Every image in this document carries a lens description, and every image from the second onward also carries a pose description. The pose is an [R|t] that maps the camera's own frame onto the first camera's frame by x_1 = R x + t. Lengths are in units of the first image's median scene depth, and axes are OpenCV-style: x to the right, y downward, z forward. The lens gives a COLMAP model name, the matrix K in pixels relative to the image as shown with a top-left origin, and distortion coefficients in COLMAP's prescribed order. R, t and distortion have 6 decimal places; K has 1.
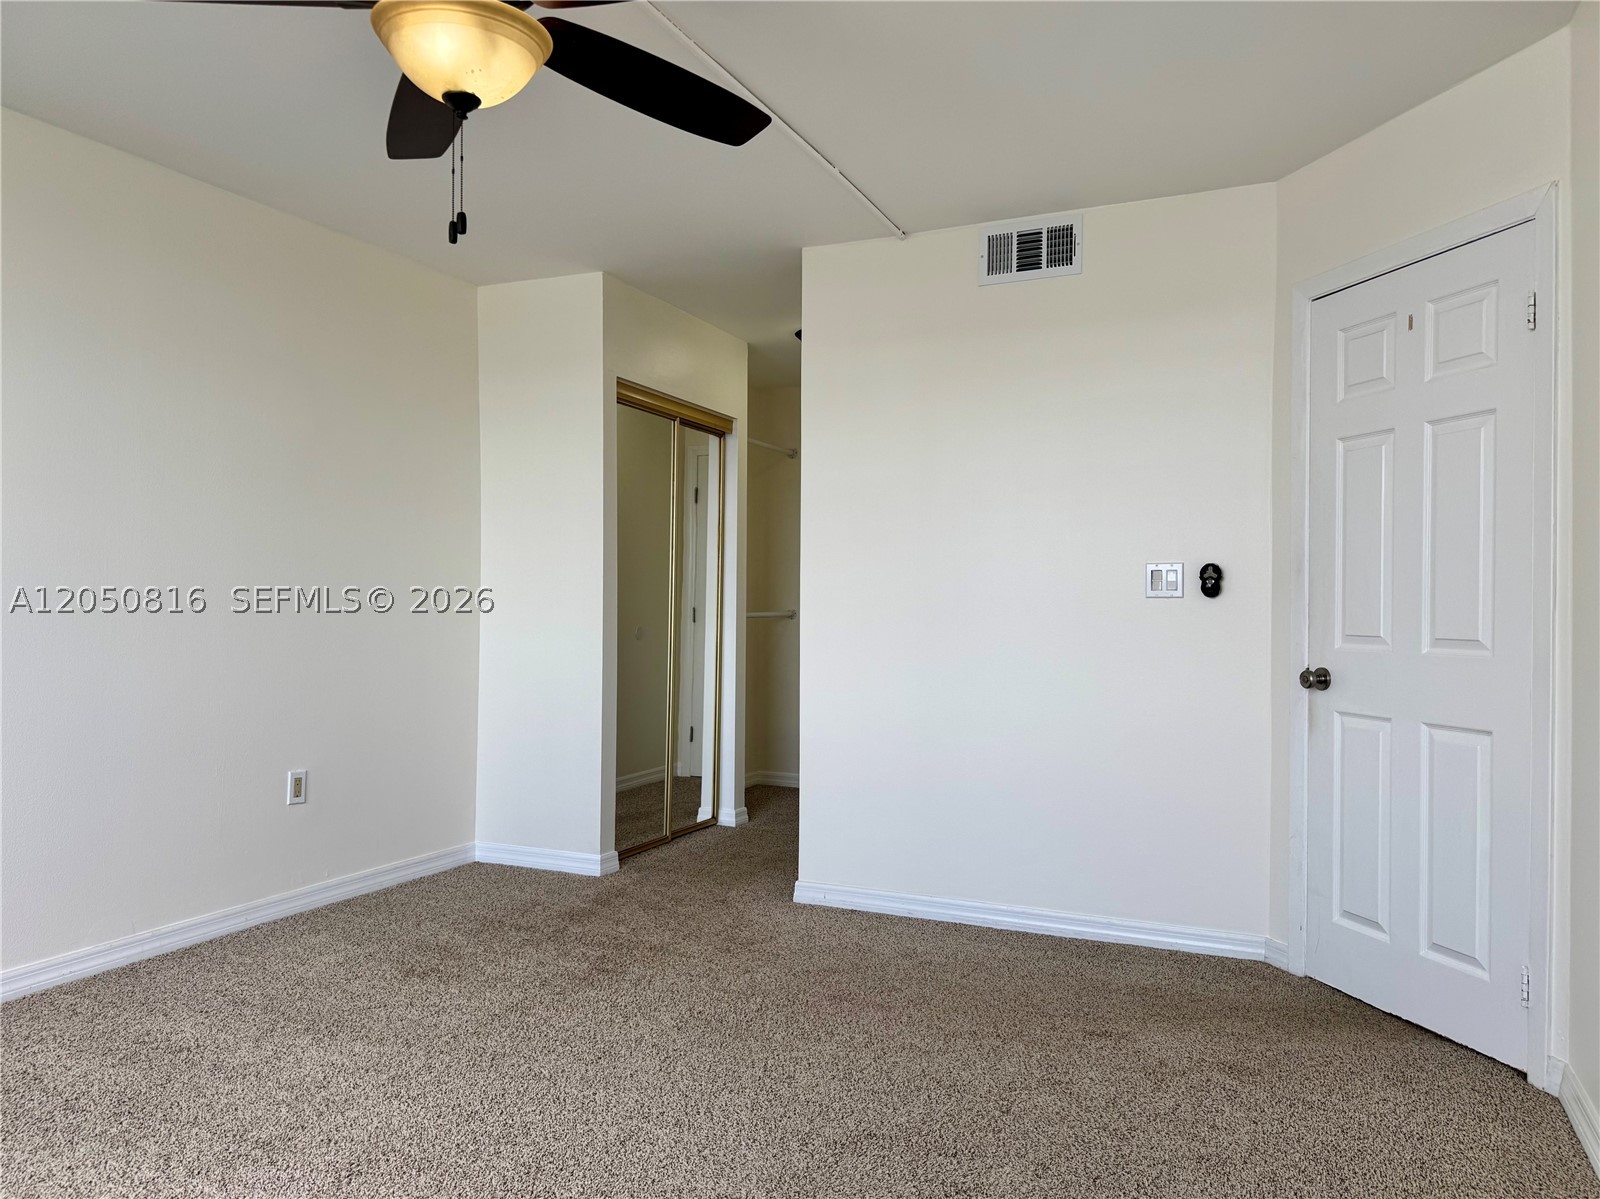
lens RADIAL K [[1146.7, 0, 799.1], [0, 1146.7, 606.4], [0, 0, 1]] dist [0.076163, -0.101591]
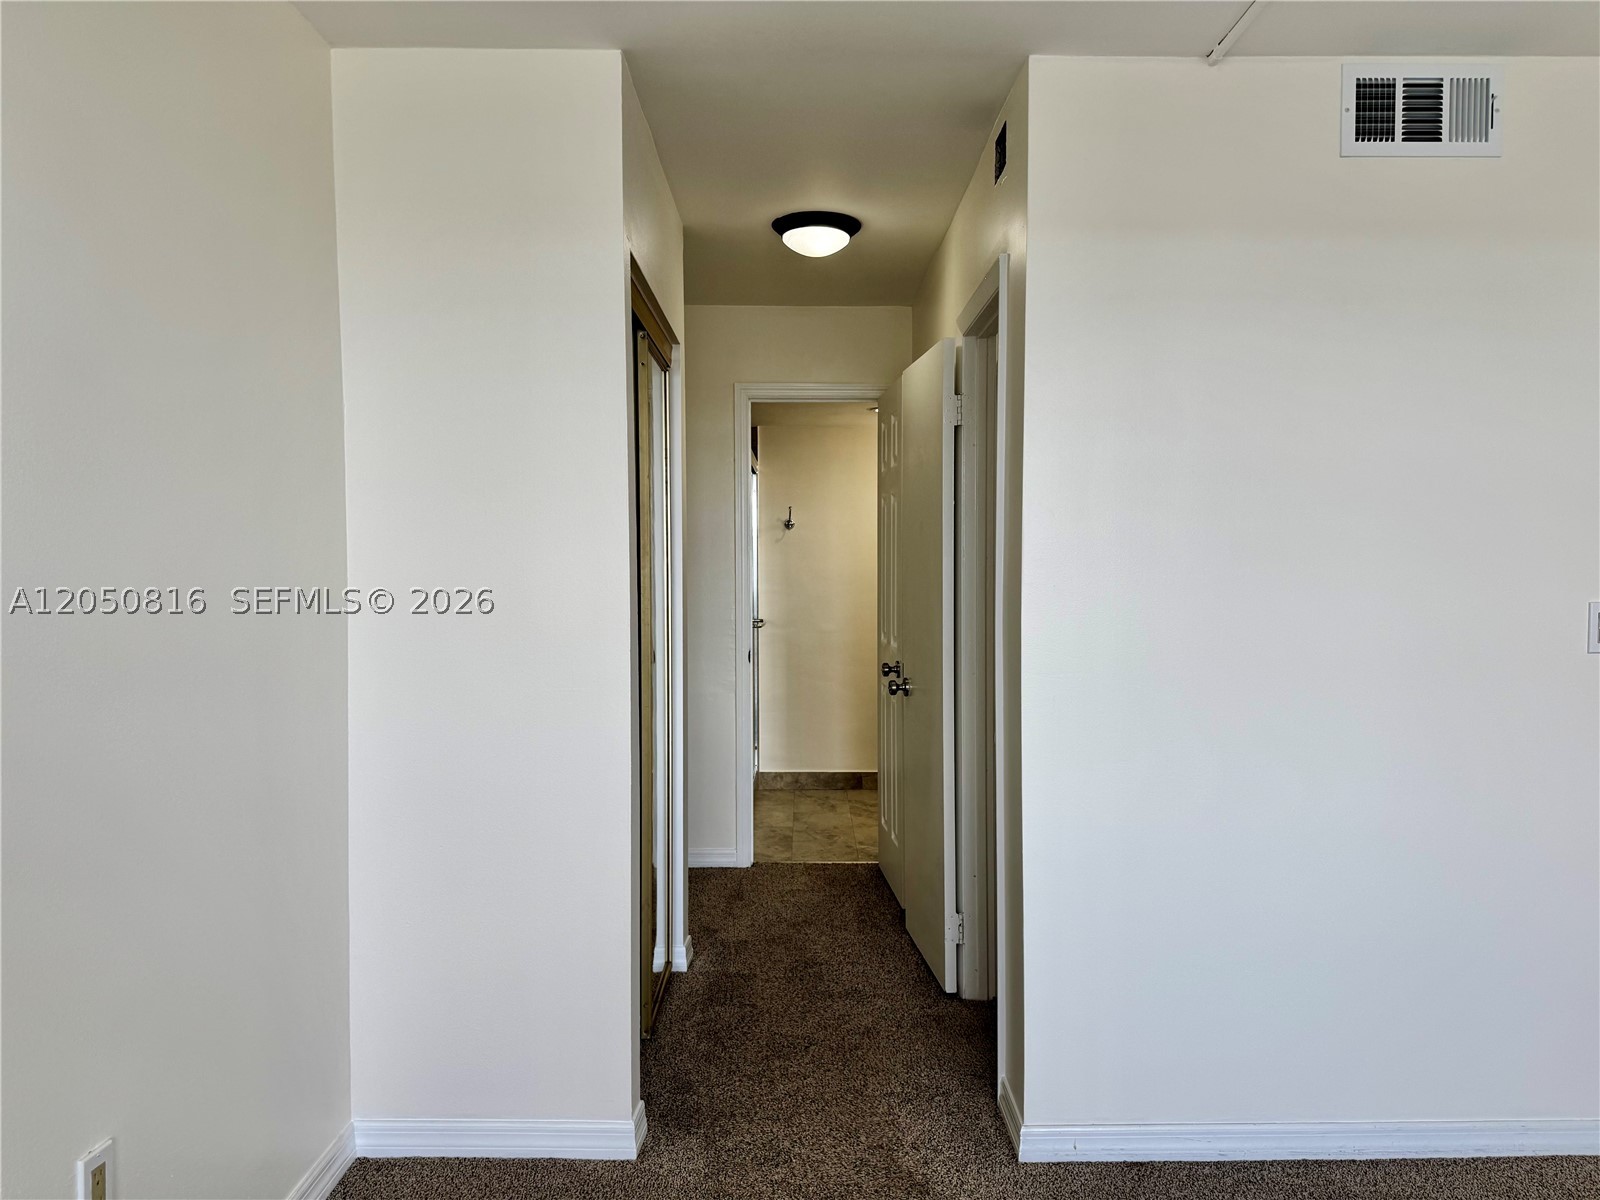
lens RADIAL K [[1146.7, 0, 799.1], [0, 1146.7, 606.9], [0, 0, 1]] dist [0.076163, -0.101591]
pose [[0.908623, -0.033548, 0.416268, -0.344174], [0.009411, 0.998160, 0.059902, -0.069450], [-0.417512, -0.050510, 0.907267, 0.492666]]
